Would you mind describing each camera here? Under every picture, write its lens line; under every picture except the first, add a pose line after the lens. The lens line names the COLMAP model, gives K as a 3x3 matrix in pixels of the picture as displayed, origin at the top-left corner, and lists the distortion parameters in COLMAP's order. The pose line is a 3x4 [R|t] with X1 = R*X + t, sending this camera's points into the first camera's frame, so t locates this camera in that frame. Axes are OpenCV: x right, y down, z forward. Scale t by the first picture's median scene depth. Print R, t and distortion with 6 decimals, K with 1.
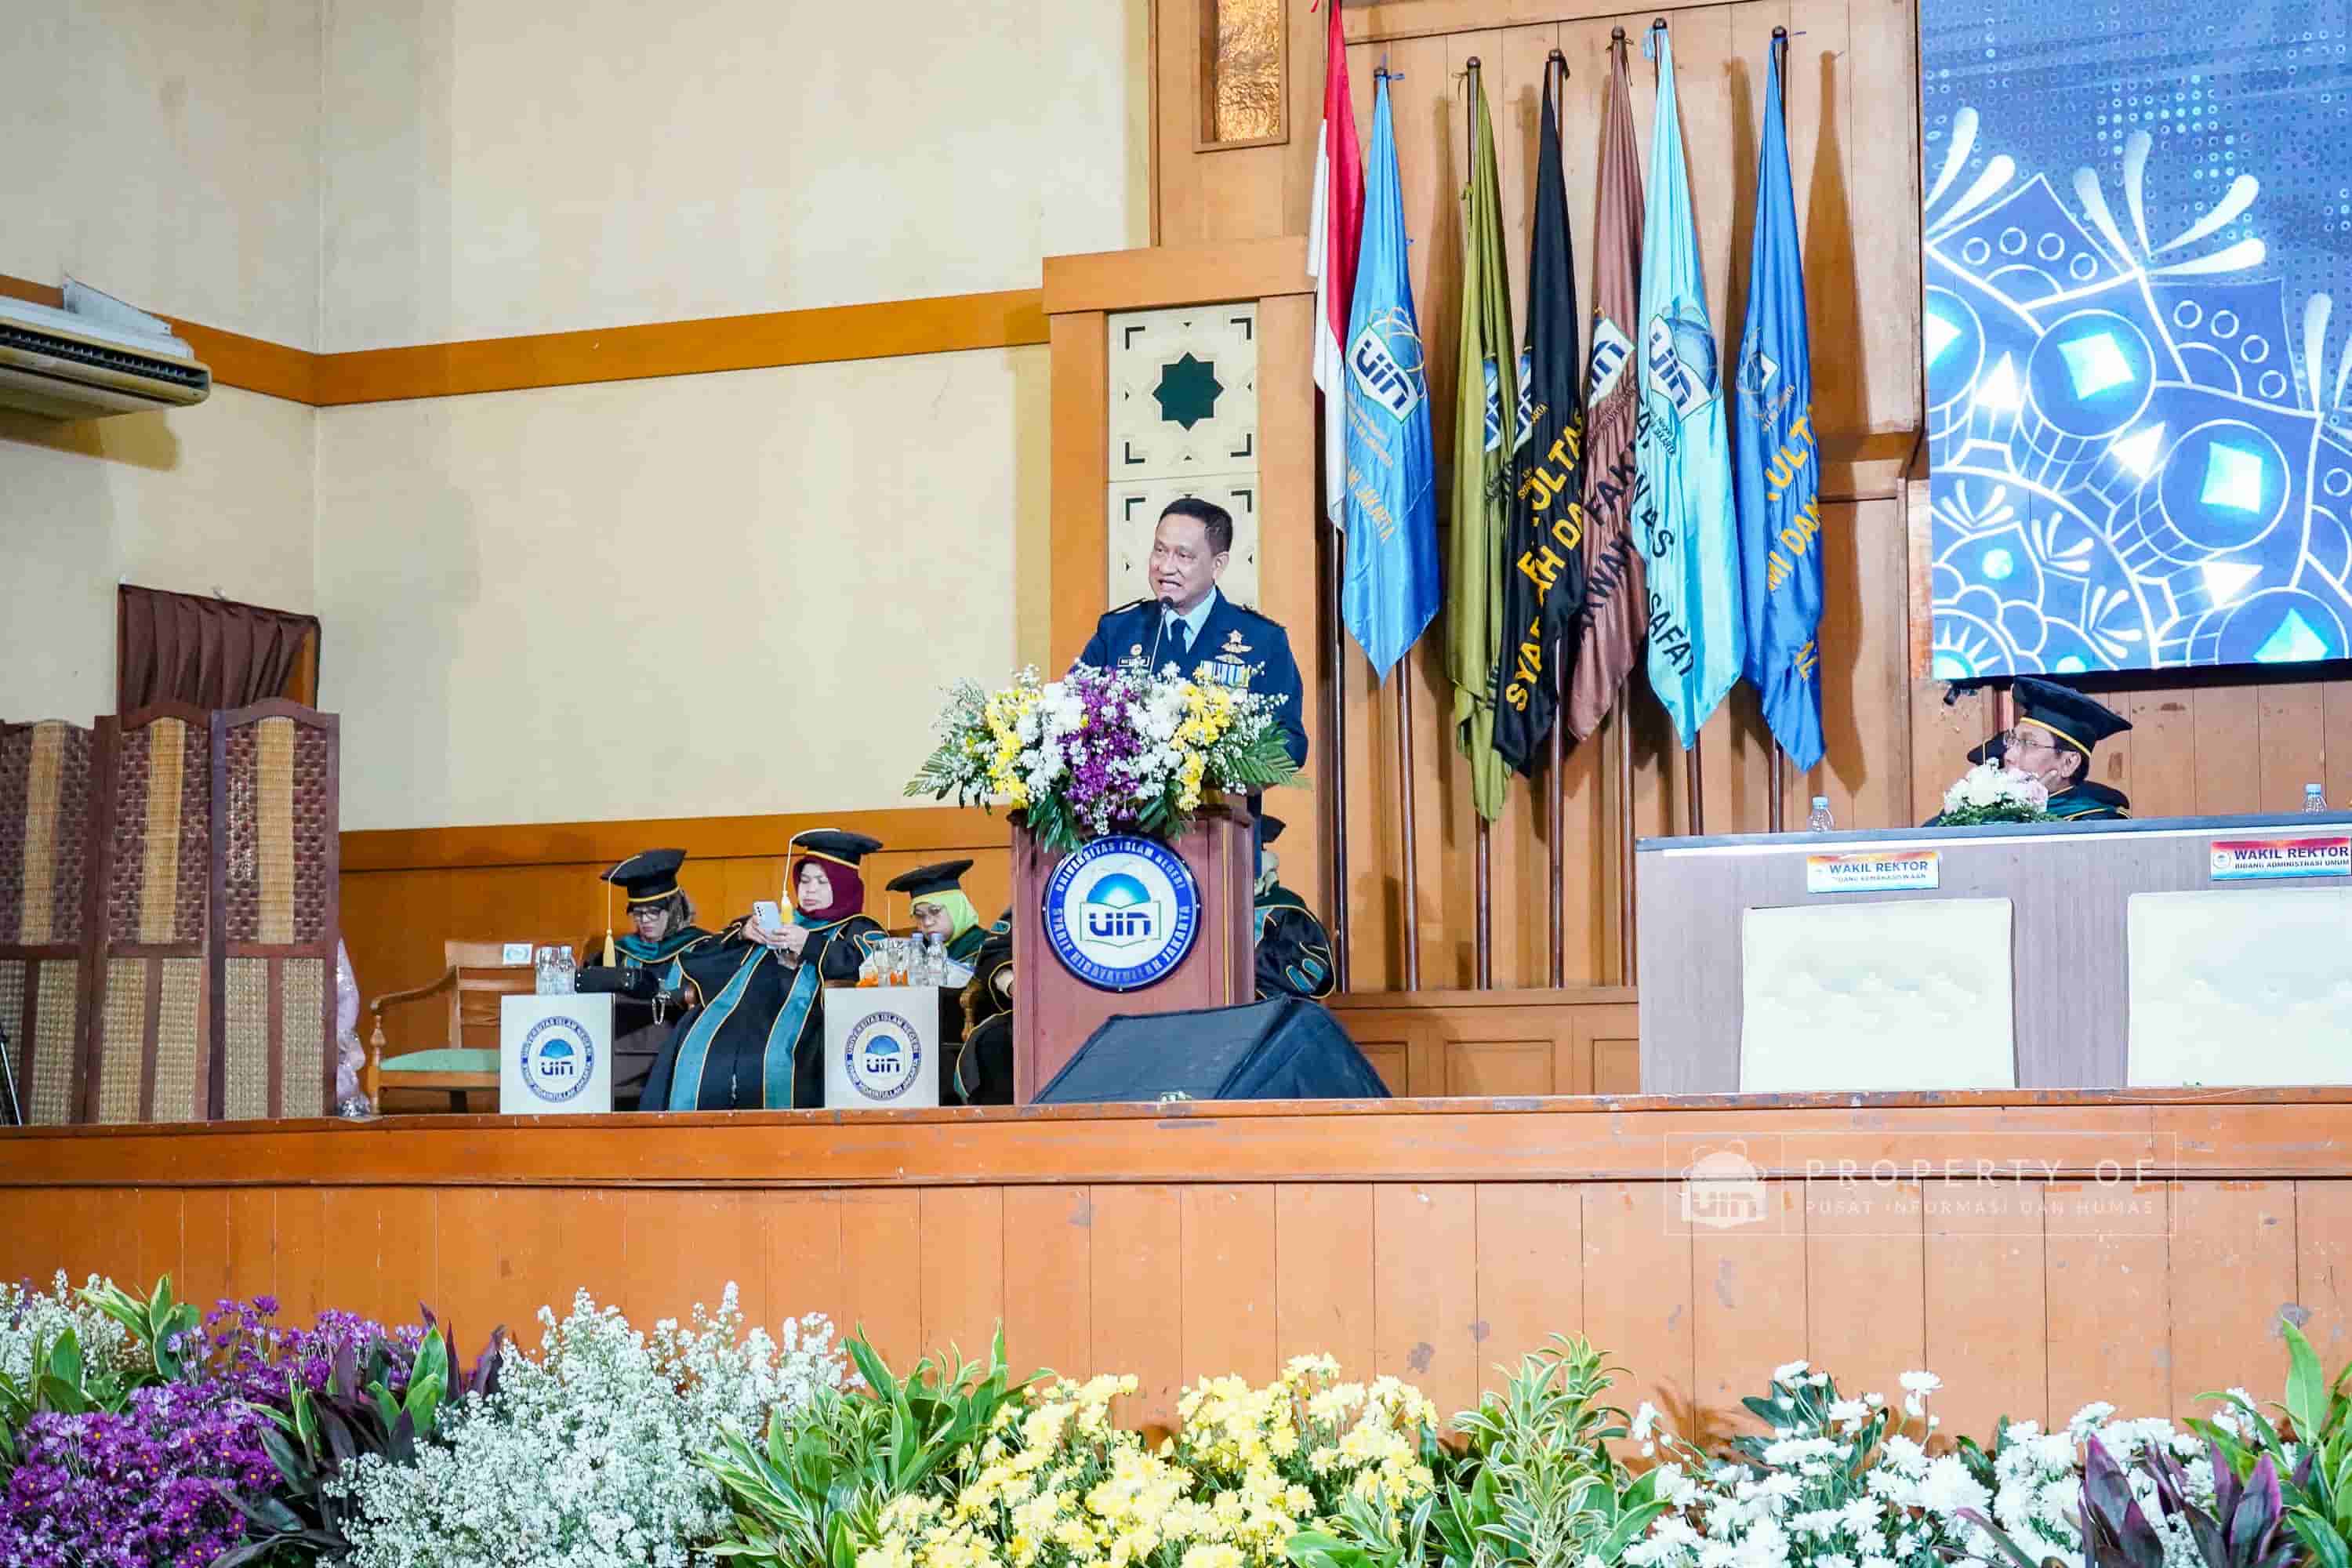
lens RADIAL K [[4873.1, 0, 1169.6], [0, 4873.1, 793.2], [0, 0, 1]] dist [-0.090123, 0.465329]
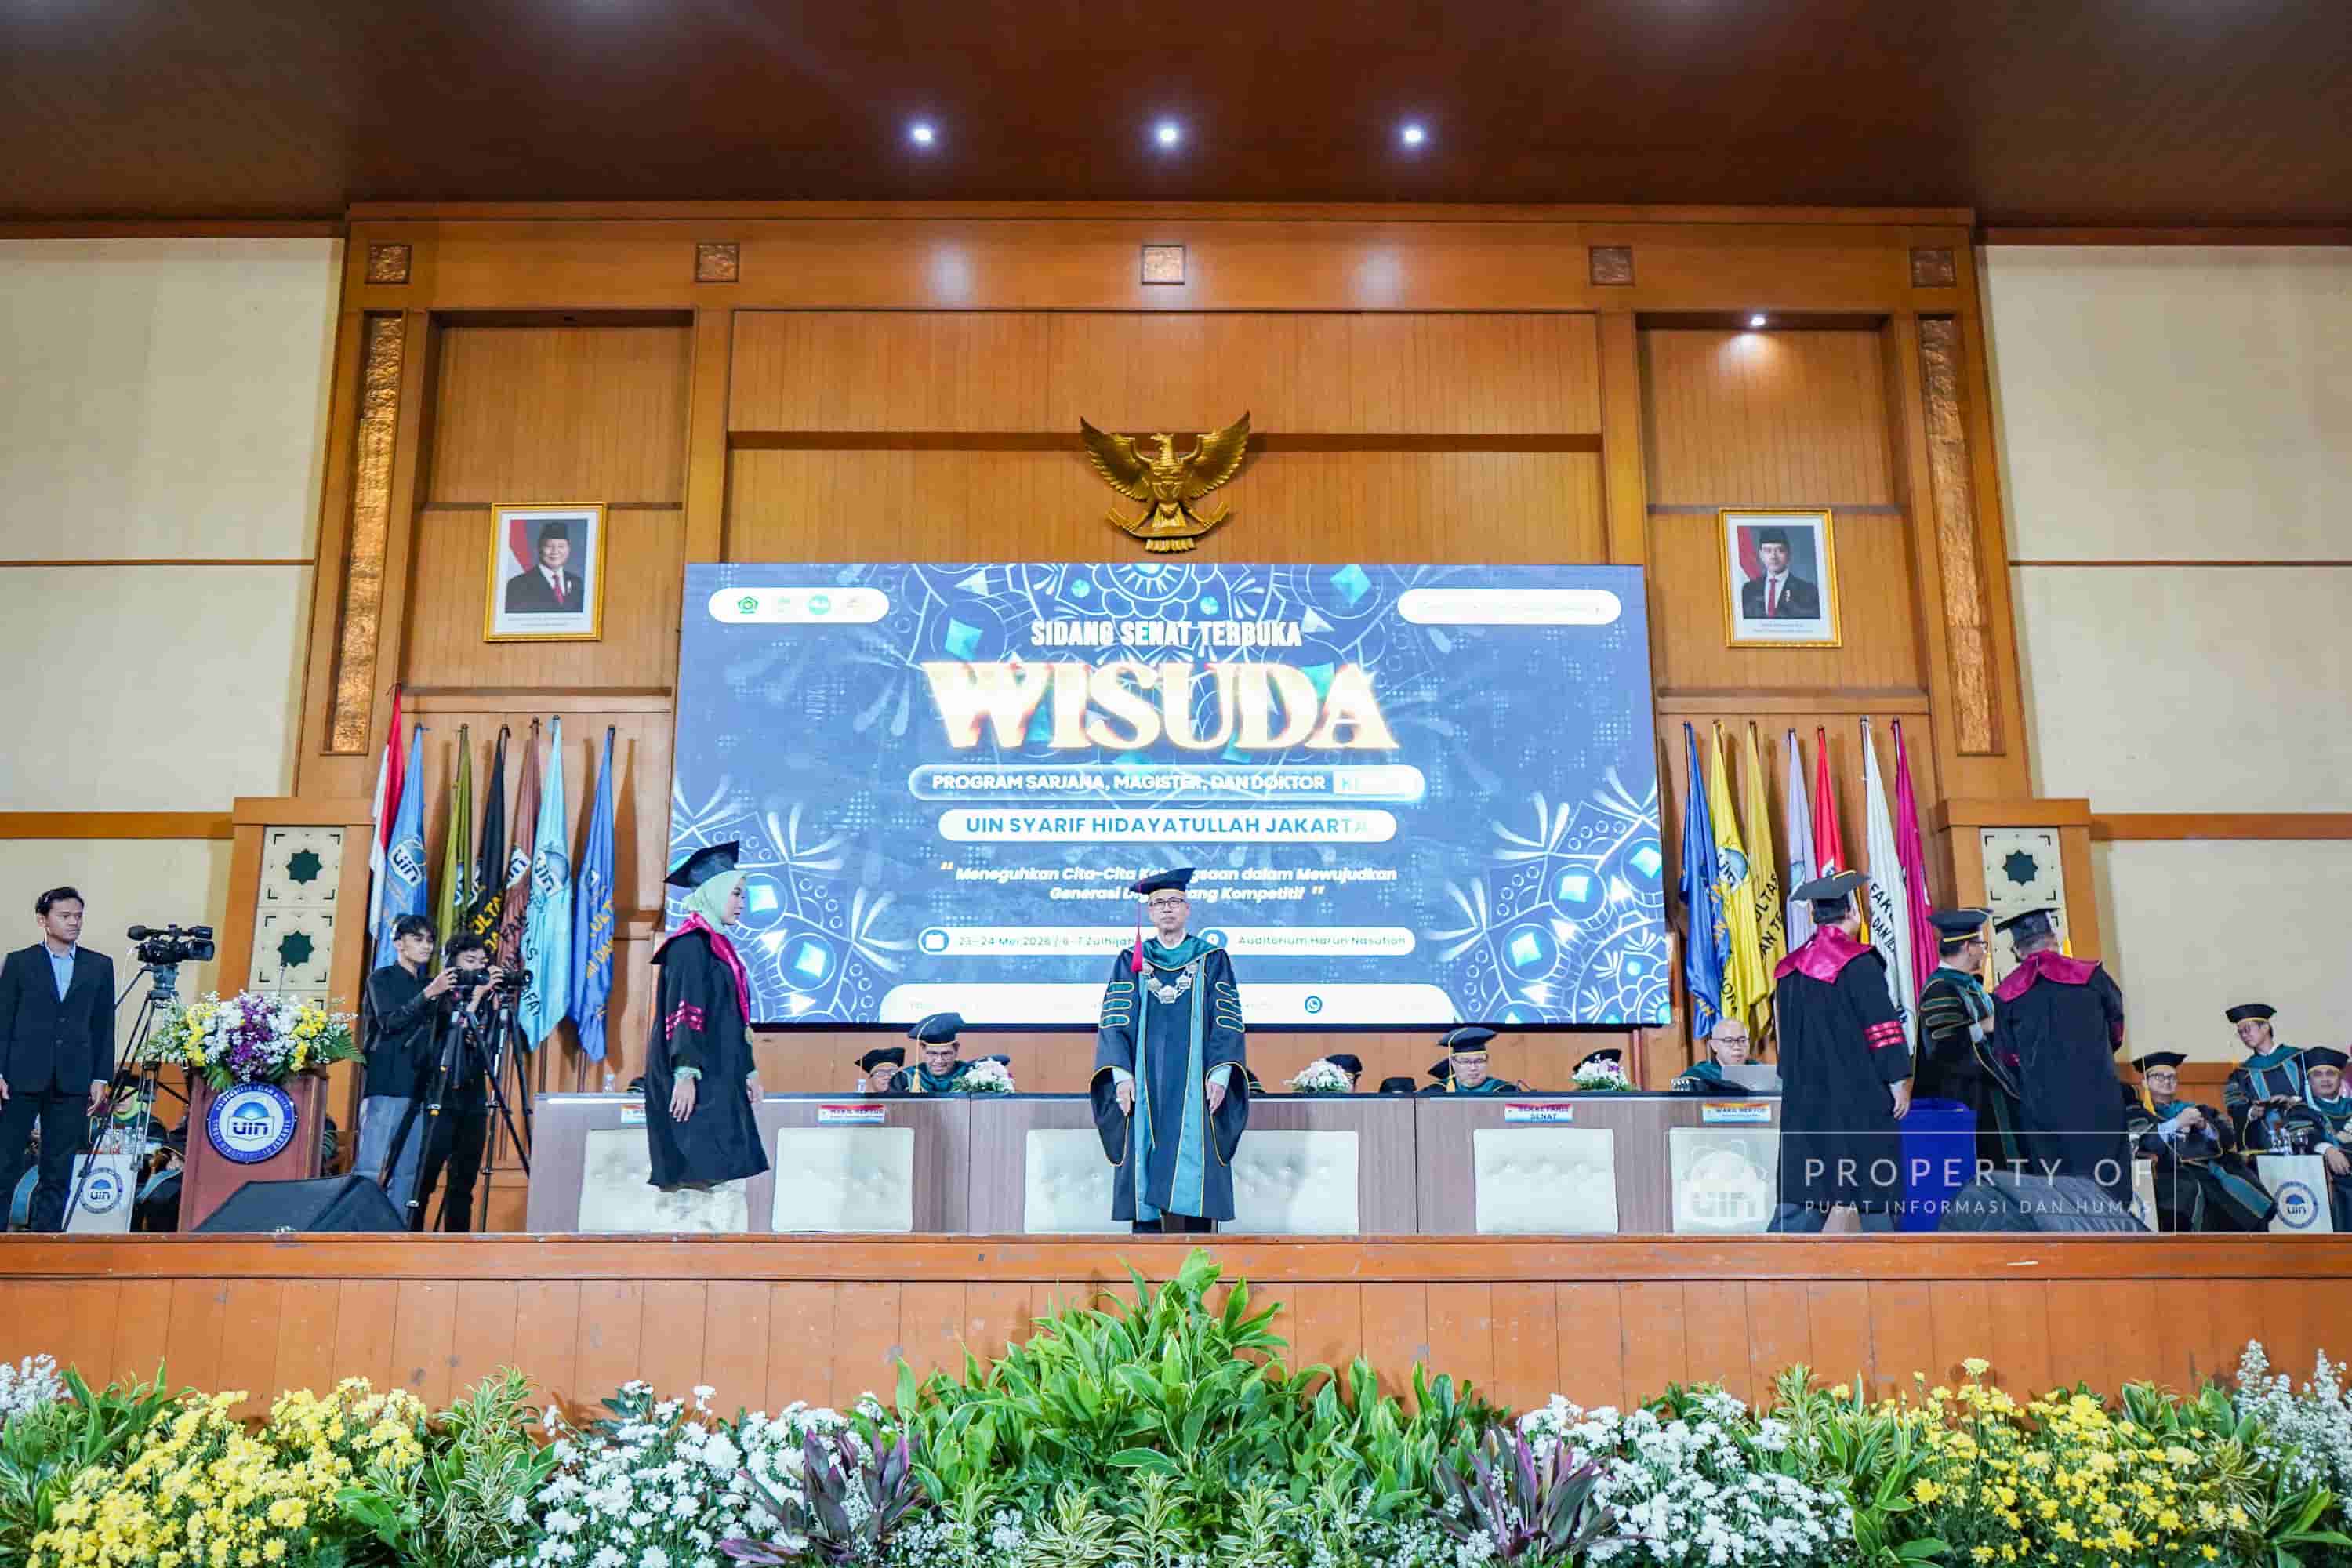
lens RADIAL K [[1928.2, 0, 1171.6], [0, 1928.2, 786.9], [0, 0, 1]] dist [-0.014553, 0.006147]
pose [[0.903144, 0.098896, 0.417791, -0.009028], [-0.035705, 0.987039, -0.156461, -0.000562], [-0.427850, 0.126390, 0.894969, 0.106512]]
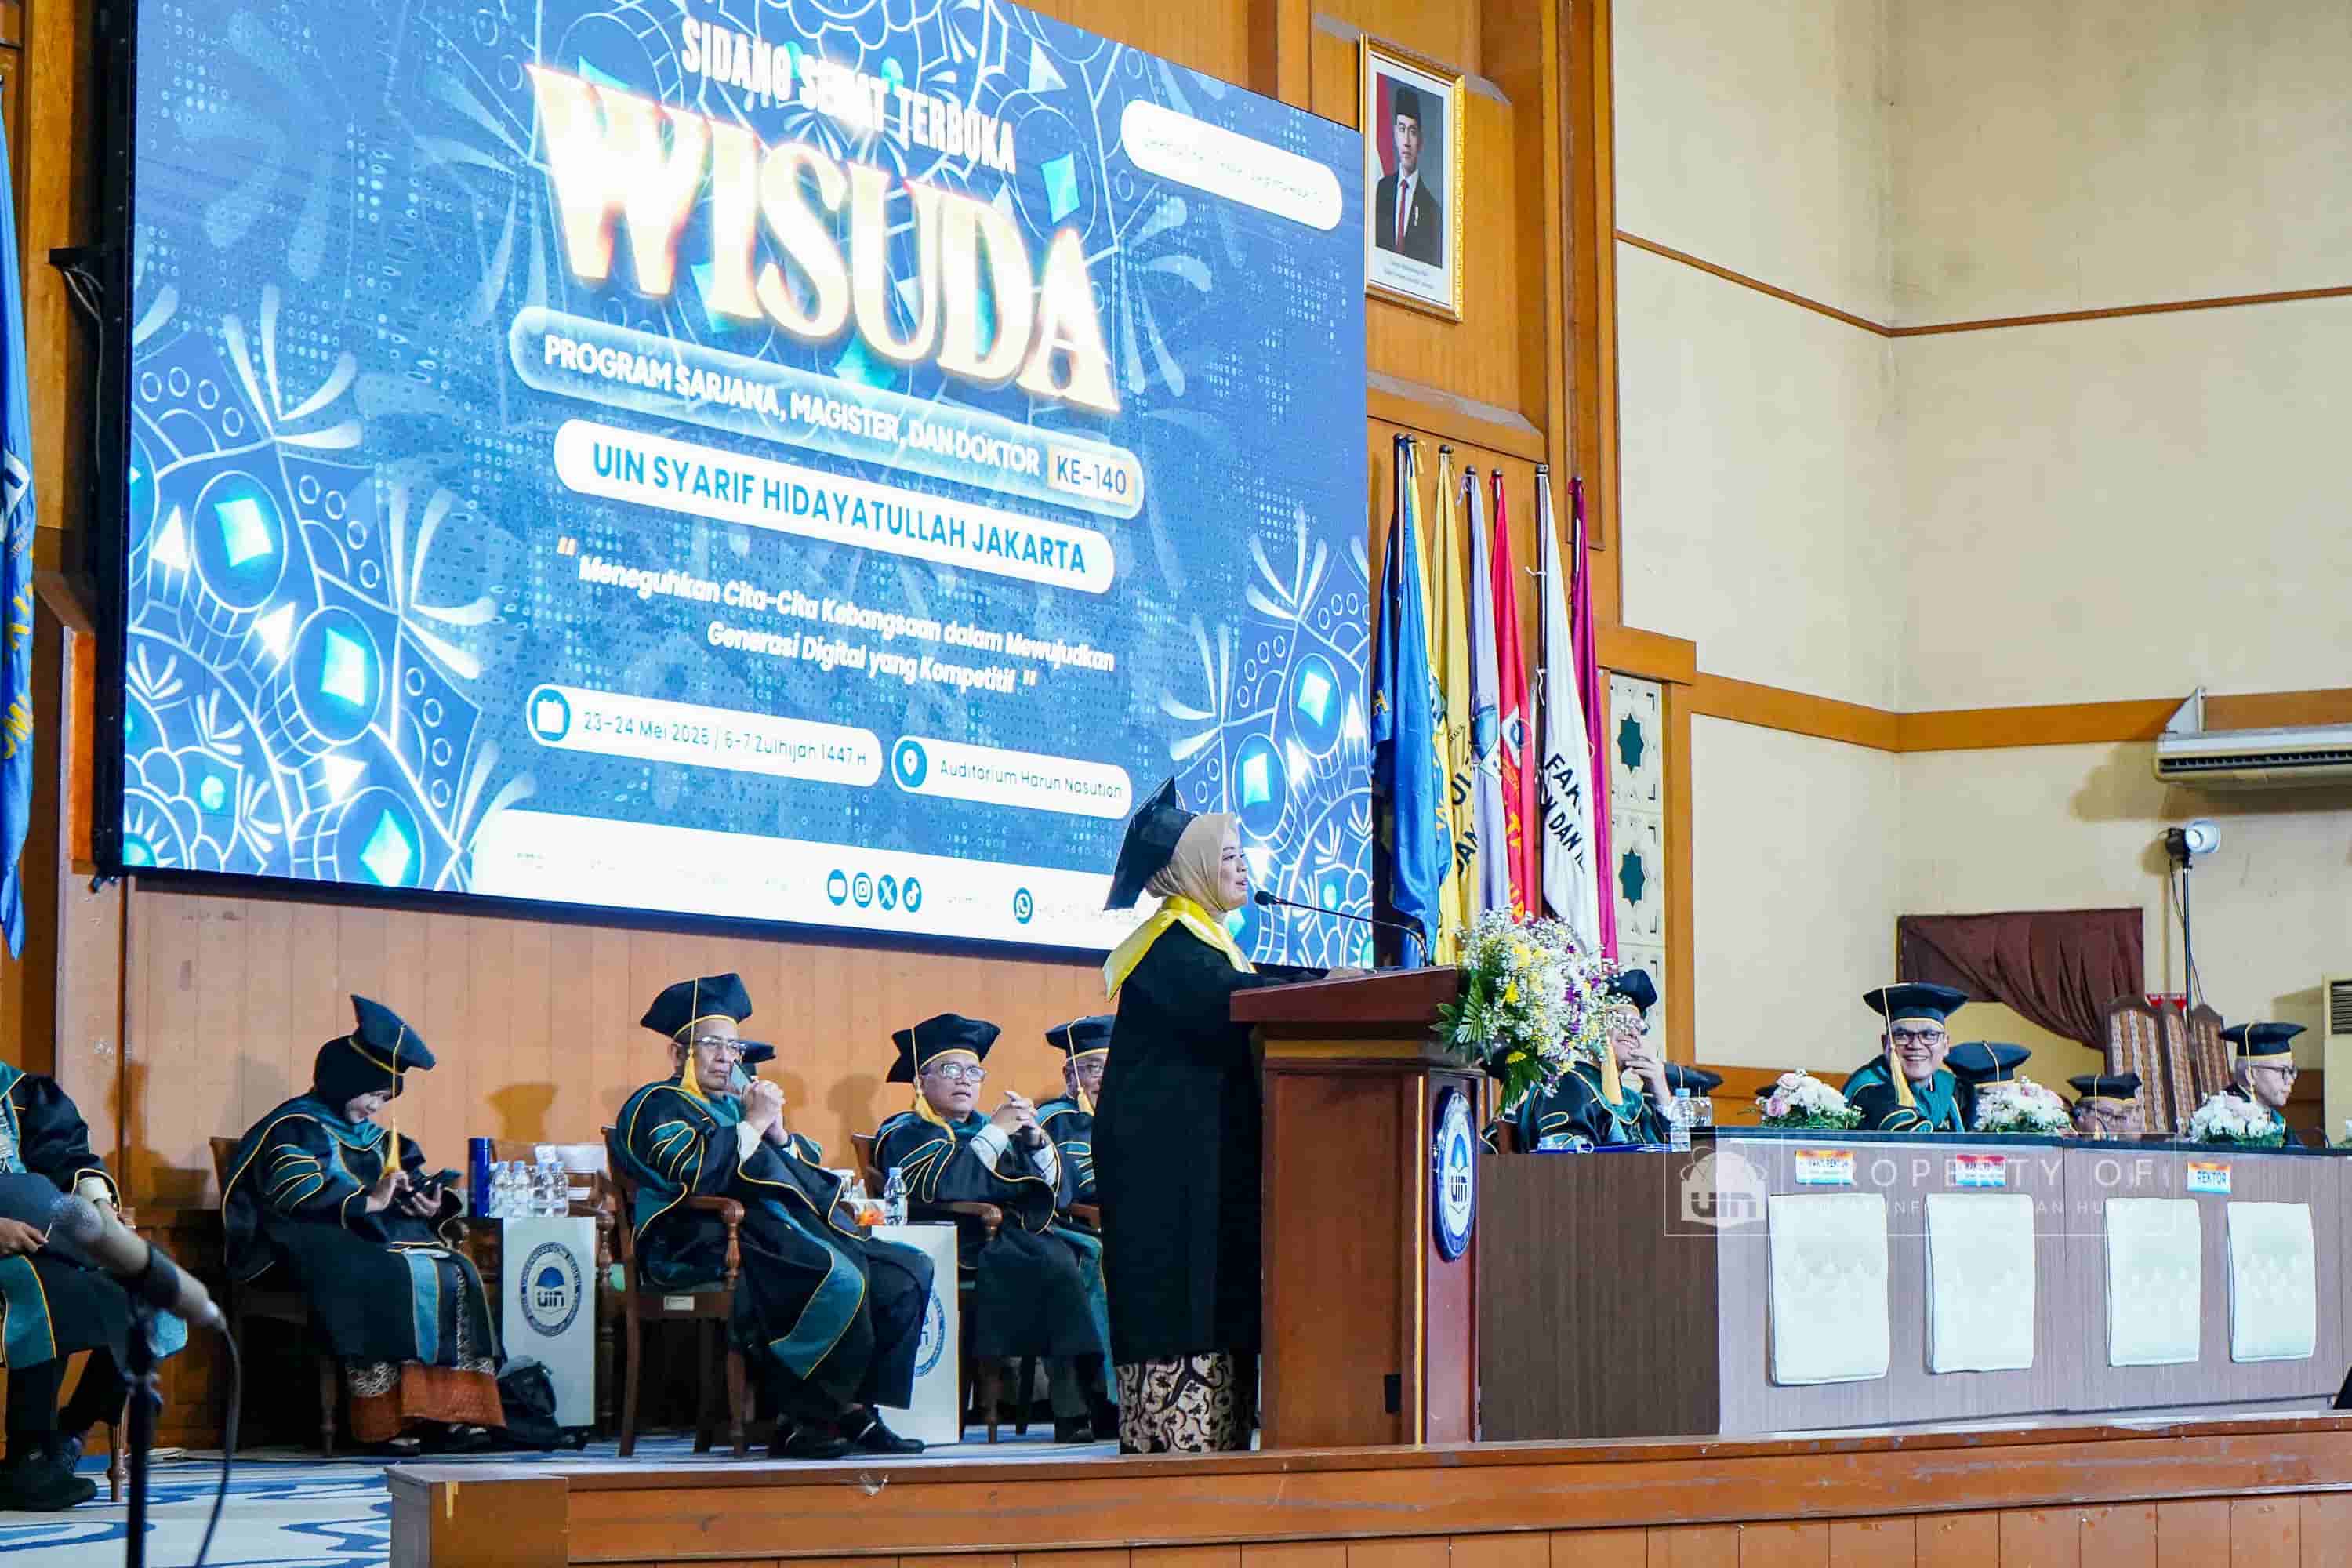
lens RADIAL K [[5204.3, 0, 1214.9], [0, 5204.3, 781.4], [0, 0, 1]] dist [-0.124992, -0.152166]
pose [[0.107620, 0.091965, 0.989930, -0.758651], [-0.071240, 0.993866, -0.084585, 0.027474], [-0.991636, -0.061419, 0.113511, 0.700180]]
